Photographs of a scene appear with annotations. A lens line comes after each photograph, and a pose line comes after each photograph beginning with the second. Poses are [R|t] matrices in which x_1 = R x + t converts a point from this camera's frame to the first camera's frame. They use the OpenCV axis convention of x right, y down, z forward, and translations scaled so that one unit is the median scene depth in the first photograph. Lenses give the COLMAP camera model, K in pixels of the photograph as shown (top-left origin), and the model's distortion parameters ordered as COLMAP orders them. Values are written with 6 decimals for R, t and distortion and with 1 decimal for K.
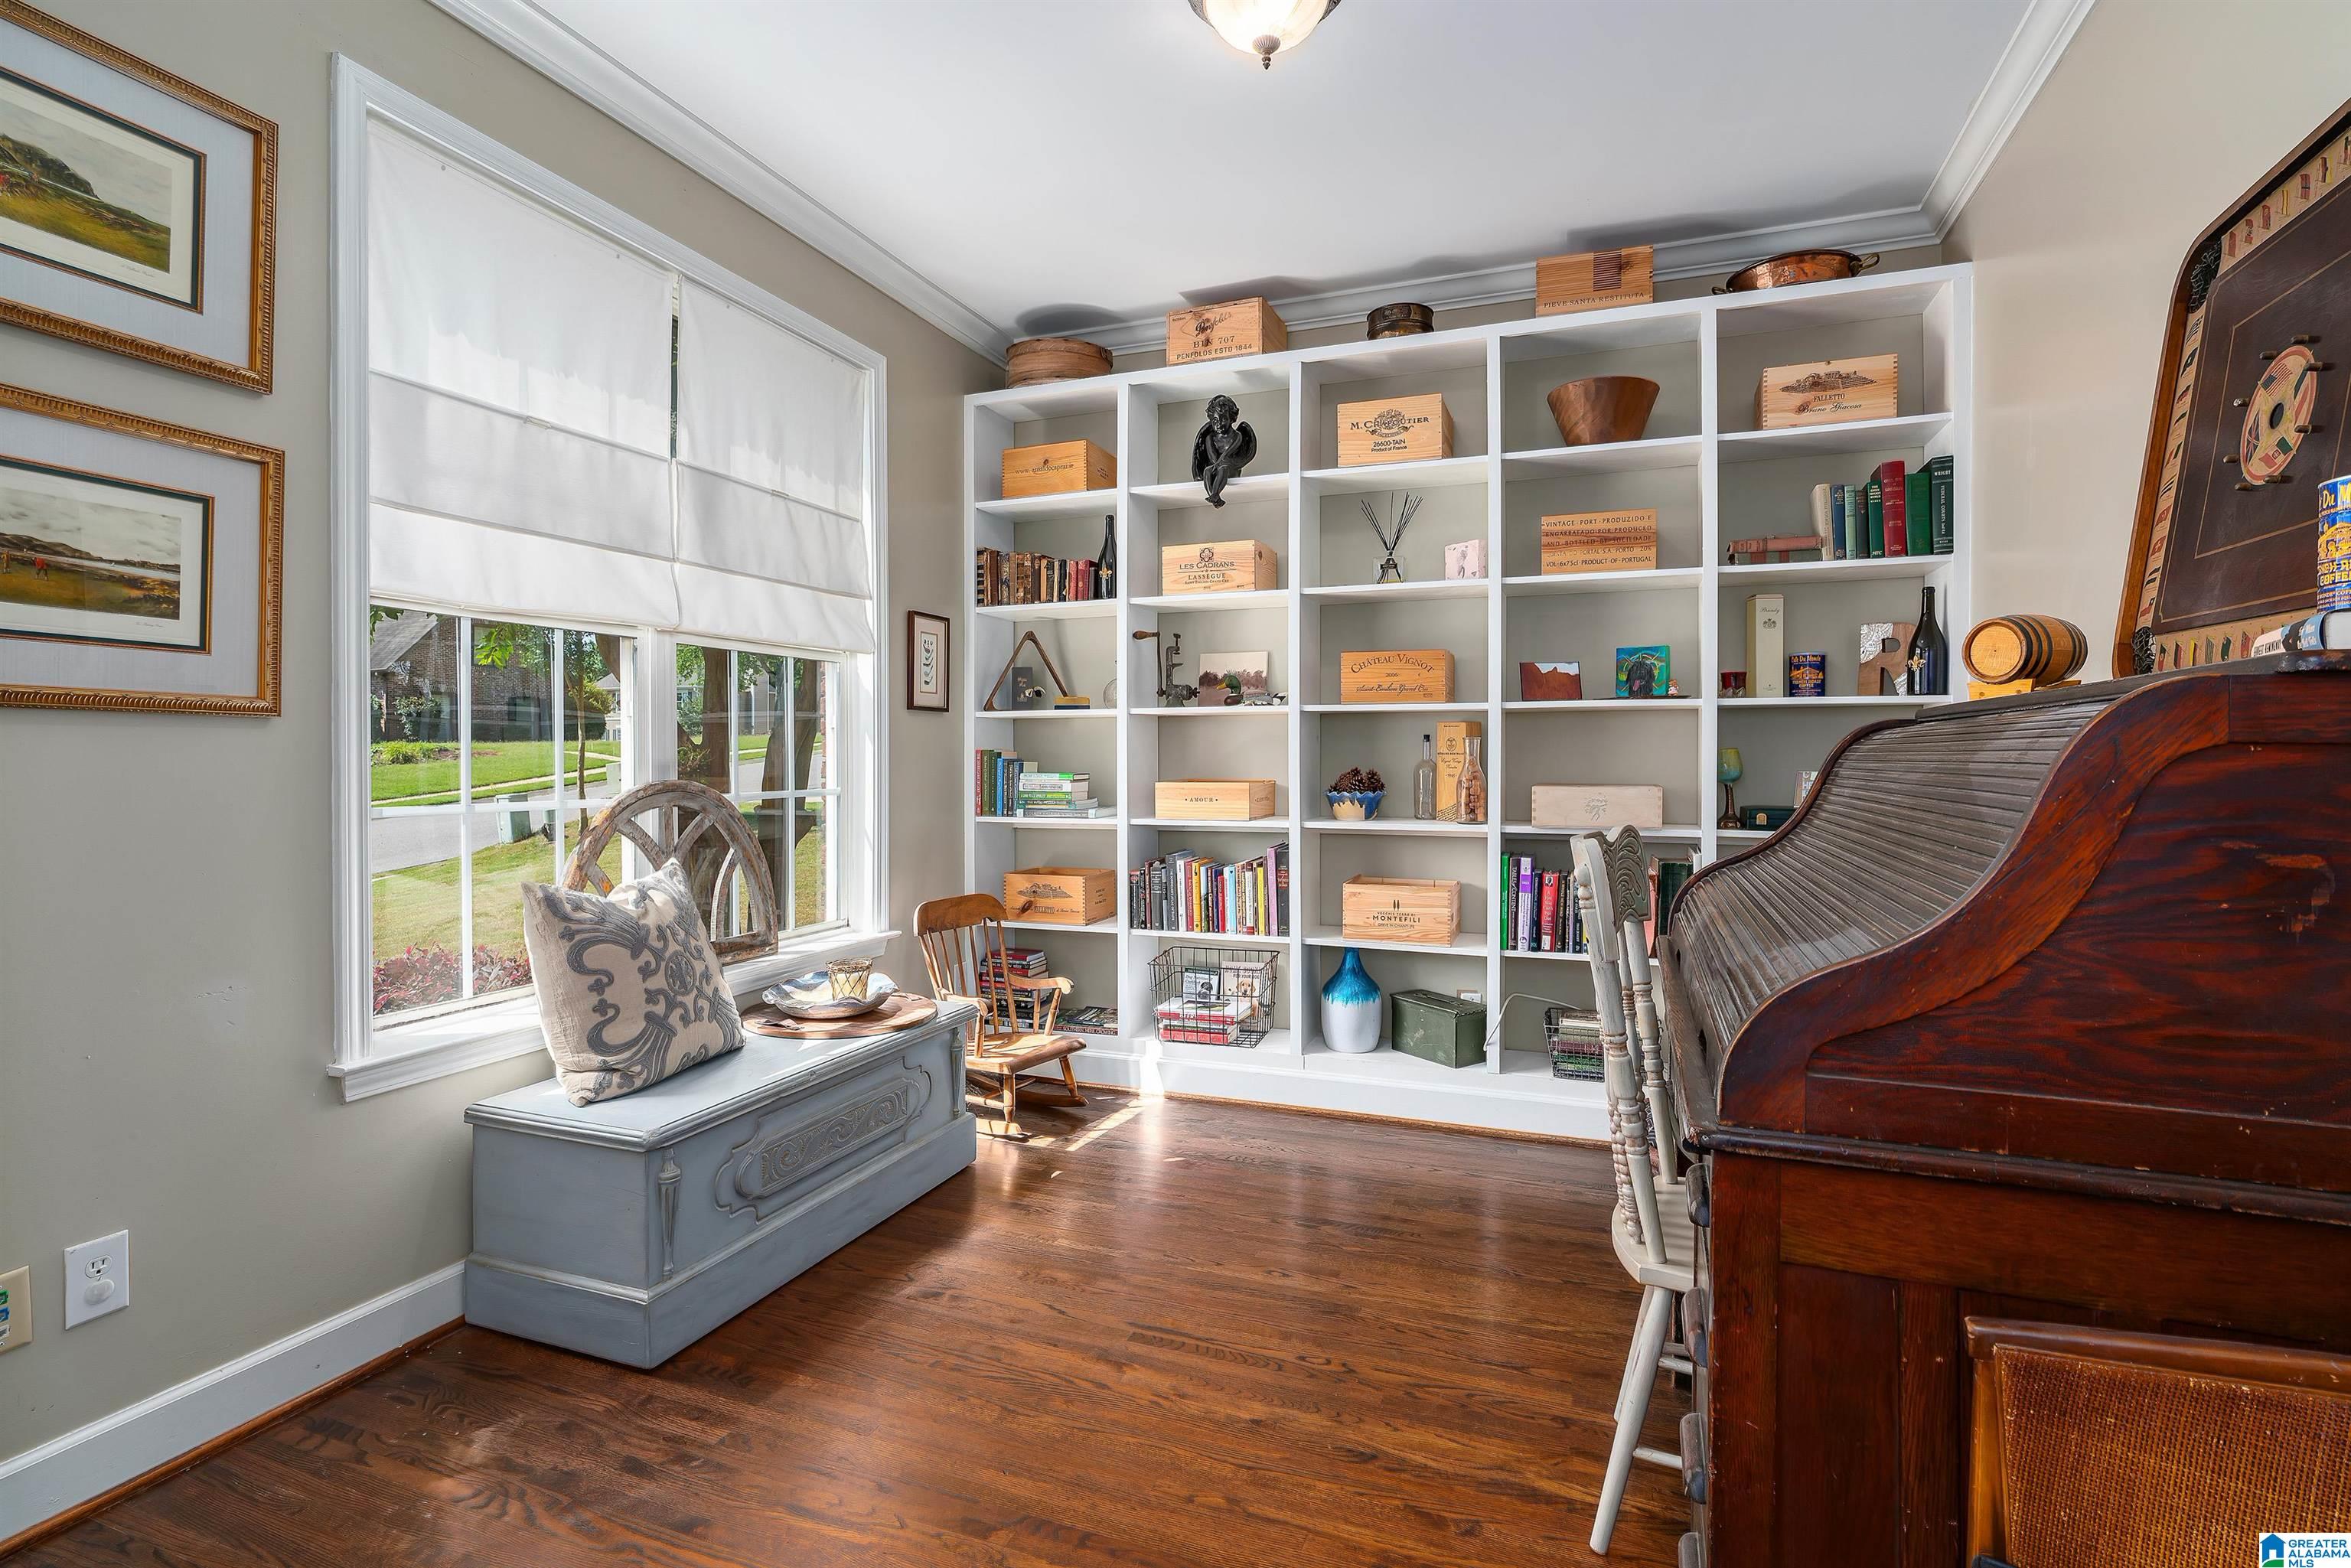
lens RADIAL K [[1143.3, 0, 1169.9], [0, 1143.3, 767.7], [0, 0, 1]] dist [-0.009695, -0.000211]
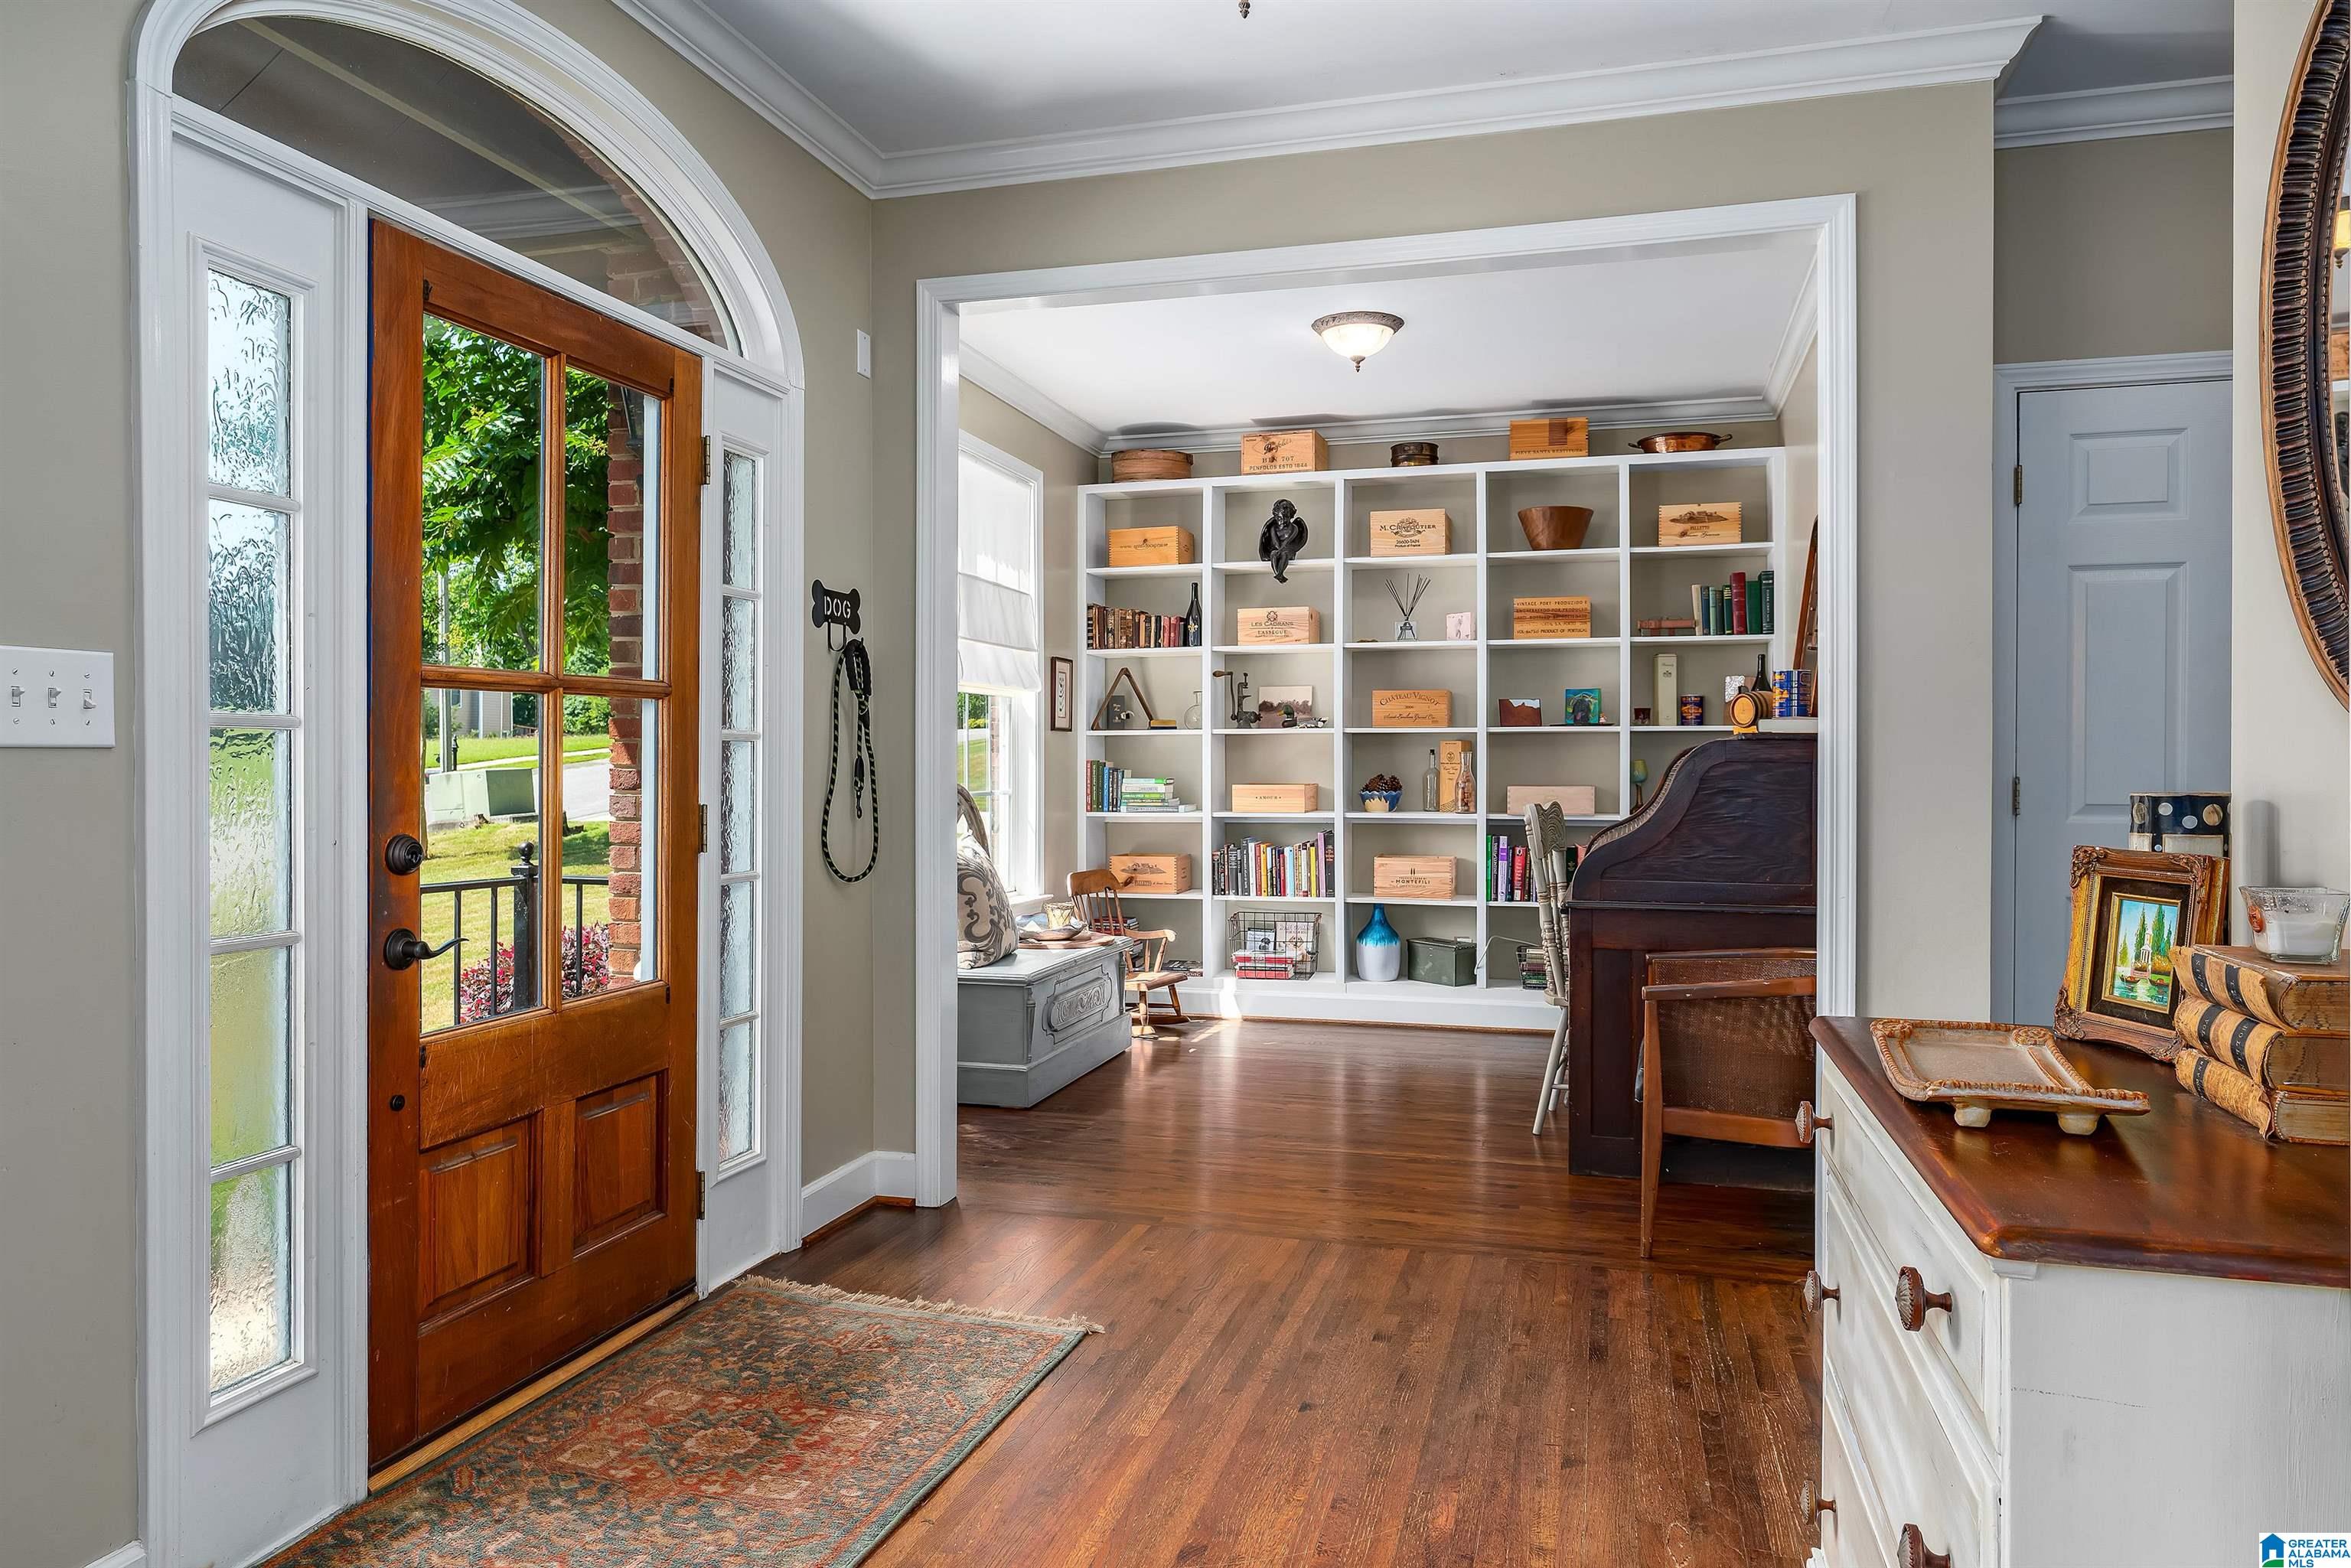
lens RADIAL K [[1541.1, 0, 1177.5], [0, 1541.1, 778.4], [0, 0, 1]] dist [-0.001961, 0.003467]
pose [[0.995776, -0.001080, 0.091806, -0.257657], [0.001085, 0.999999, -0.000003, 0.005362], [-0.091806, 0.000102, 0.995777, -0.837740]]
